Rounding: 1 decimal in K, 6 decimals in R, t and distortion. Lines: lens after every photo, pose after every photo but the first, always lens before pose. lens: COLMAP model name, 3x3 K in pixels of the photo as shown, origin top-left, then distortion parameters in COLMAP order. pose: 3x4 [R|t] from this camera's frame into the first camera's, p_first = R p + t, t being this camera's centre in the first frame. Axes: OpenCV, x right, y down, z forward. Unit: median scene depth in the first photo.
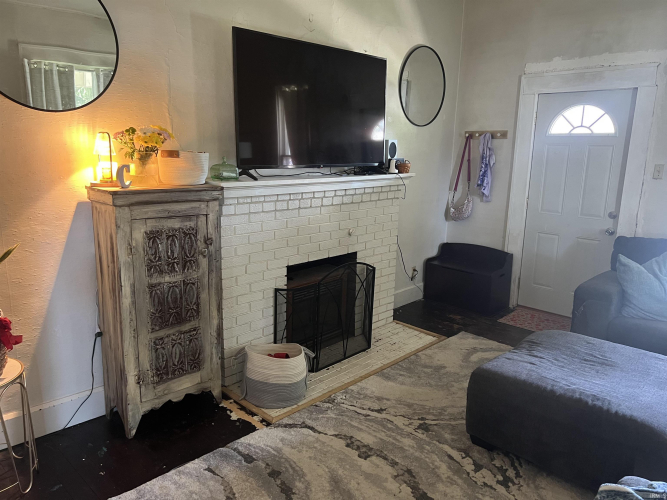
lens RADIAL K [[499.8, 0, 333.7], [0, 499.8, 247.8], [0, 0, 1]] dist [0.051754, -0.057037]
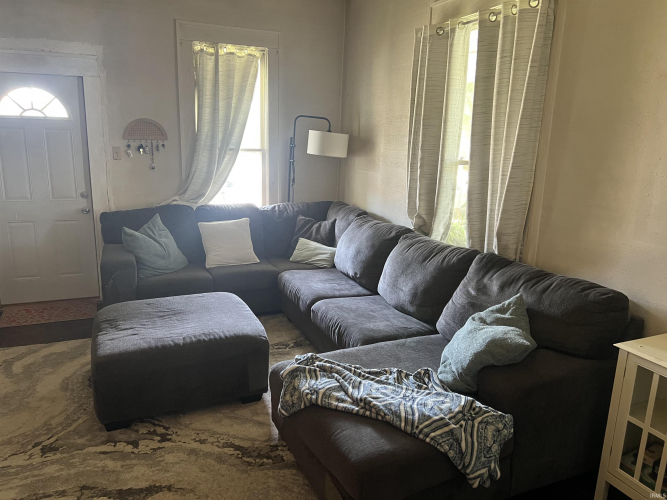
lens RADIAL K [[499.8, 0, 334.5], [0, 499.8, 248.6], [0, 0, 1]] dist [0.051754, -0.057037]
pose [[0.377958, -0.206662, 0.902462, -0.360495], [0.169076, 0.973783, 0.152184, -0.040096], [-0.910253, 0.095066, 0.402991, 0.141482]]
